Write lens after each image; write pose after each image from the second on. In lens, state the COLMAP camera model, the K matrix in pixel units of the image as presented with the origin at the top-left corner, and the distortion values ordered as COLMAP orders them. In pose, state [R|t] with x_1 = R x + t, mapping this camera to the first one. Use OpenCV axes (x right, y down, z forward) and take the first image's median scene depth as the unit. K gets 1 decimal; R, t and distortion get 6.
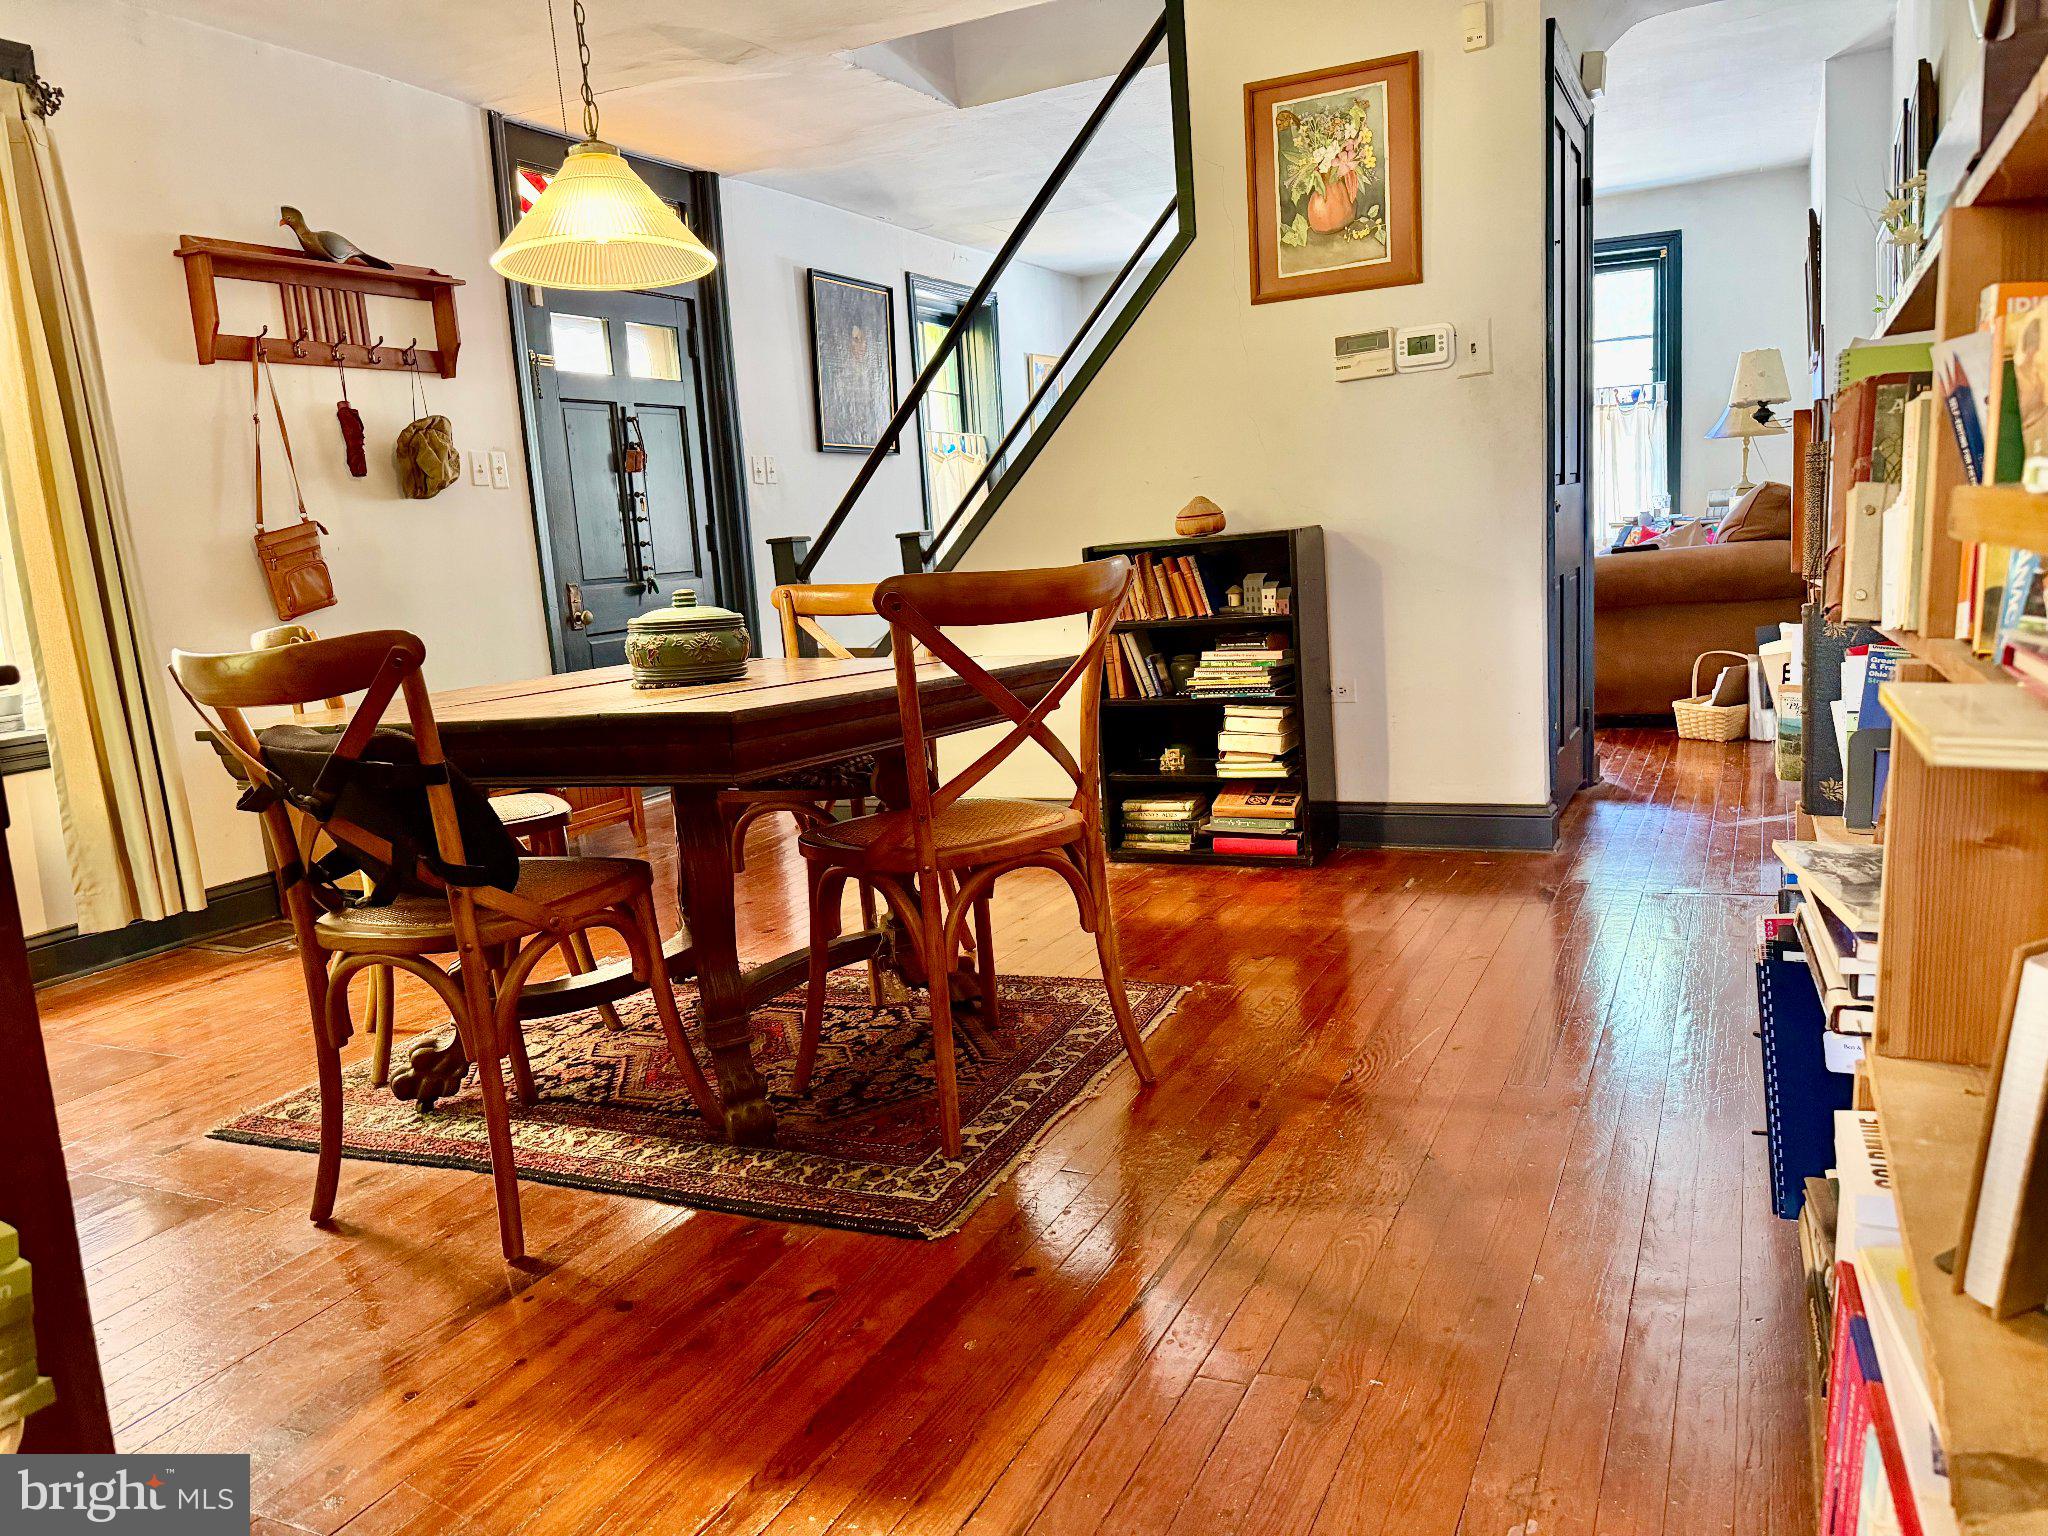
lens RADIAL K [[1437.6, 0, 998.5], [0, 1437.6, 766.9], [0, 0, 1]] dist [0.069093, -0.093150]
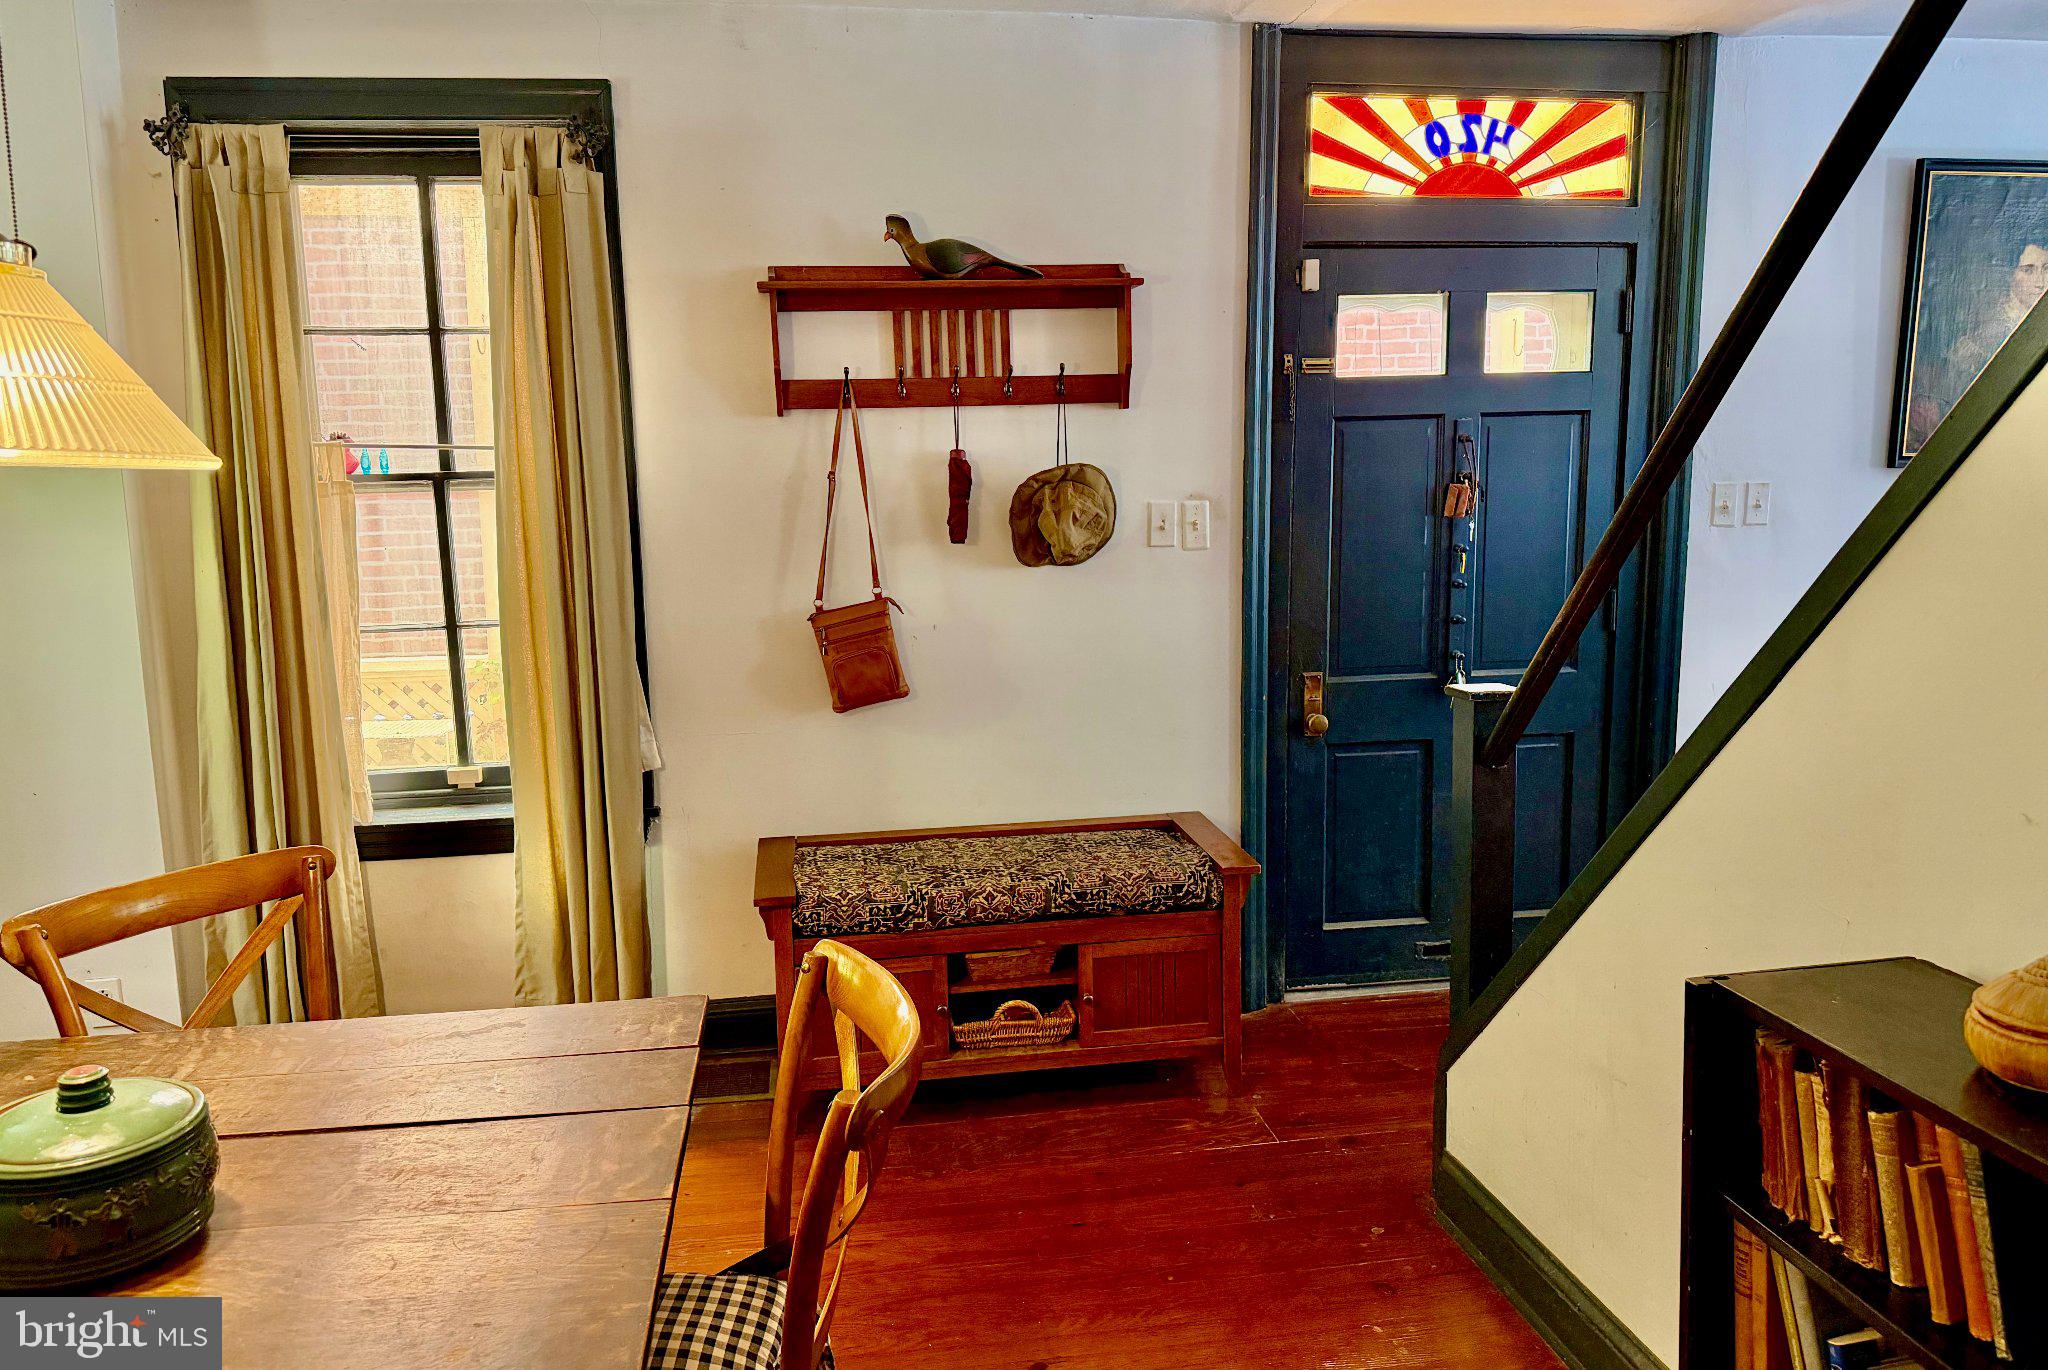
lens RADIAL K [[1438.7, 0, 1024.1], [0, 1438.7, 649.0], [0, 0, 1]] dist [0.024433, -0.005373]
pose [[0.591330, 0.175514, -0.787098, 0.212706], [-0.155657, 0.982515, 0.102148, -0.231232], [0.791264, 0.062114, 0.608311, 0.560766]]
